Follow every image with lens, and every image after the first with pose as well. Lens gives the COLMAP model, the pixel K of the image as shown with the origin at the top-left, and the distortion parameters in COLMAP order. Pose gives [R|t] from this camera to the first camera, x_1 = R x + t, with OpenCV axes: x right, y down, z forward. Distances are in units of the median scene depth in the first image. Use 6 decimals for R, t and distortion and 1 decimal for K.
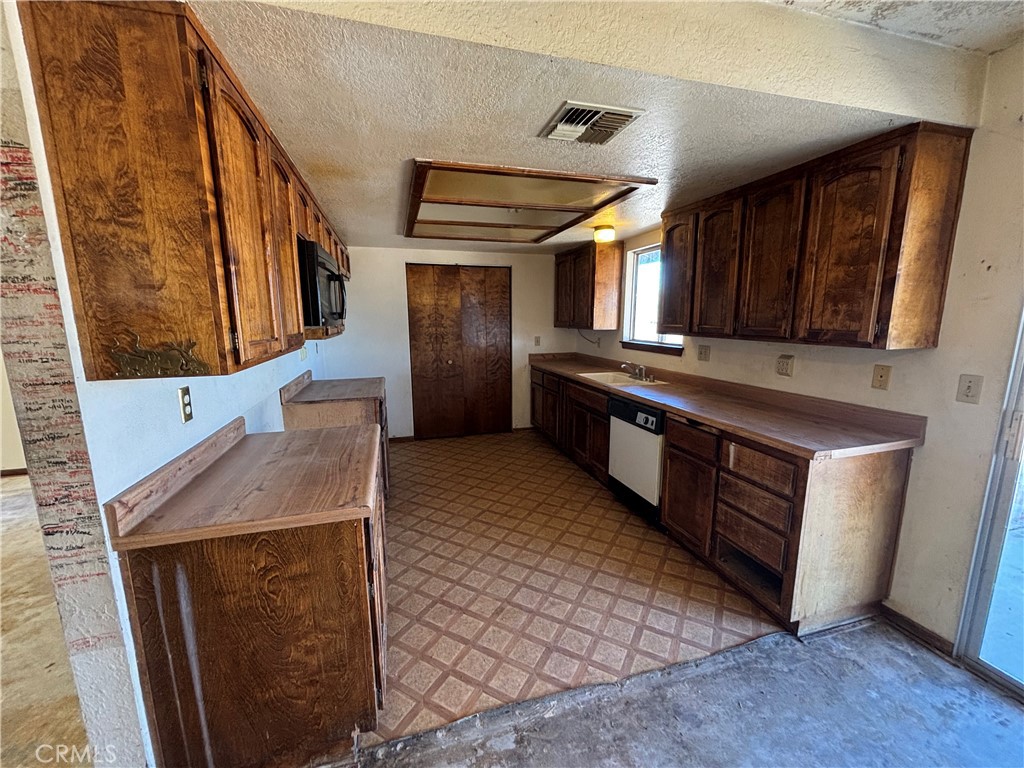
lens RADIAL K [[412.1, 0, 511.1], [0, 412.1, 383.9], [0, 0, 1]] dist [0.001496, -0.000434]
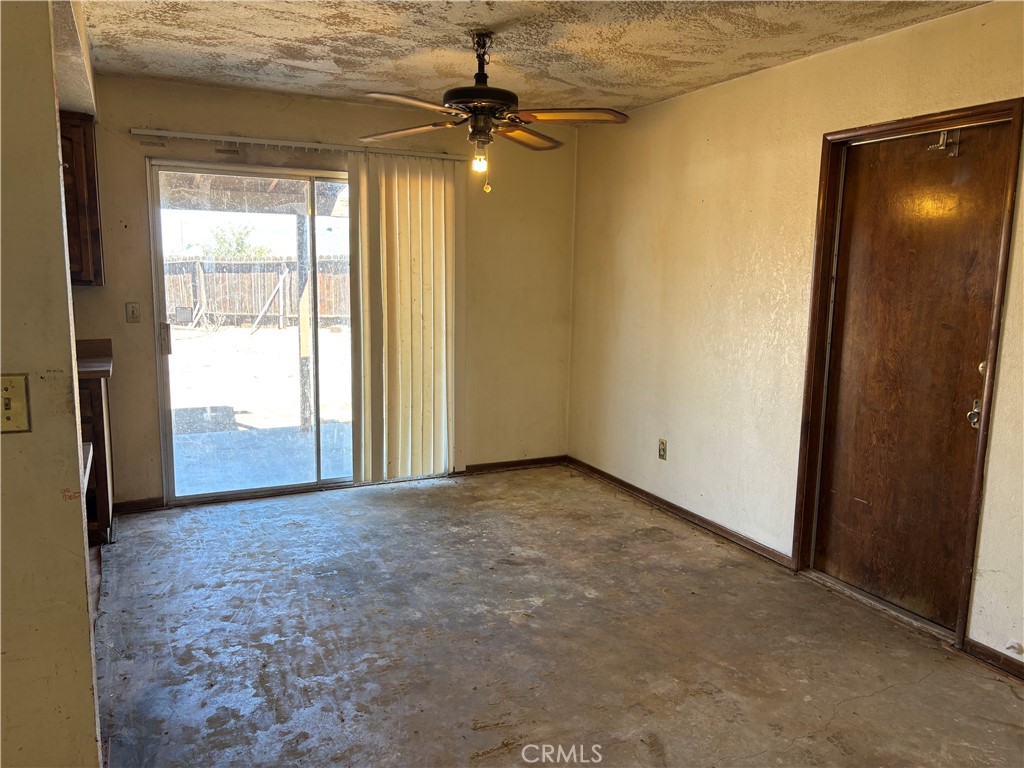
lens RADIAL K [[776.2, 0, 511.8], [0, 776.2, 383.3], [0, 0, 1]] dist [0.043341, -0.034561]
pose [[-0.175392, -0.144288, 0.973868, -1.664987], [0.150300, 0.973682, 0.171329, -0.014068], [-0.972958, 0.176422, -0.149089, 0.187381]]
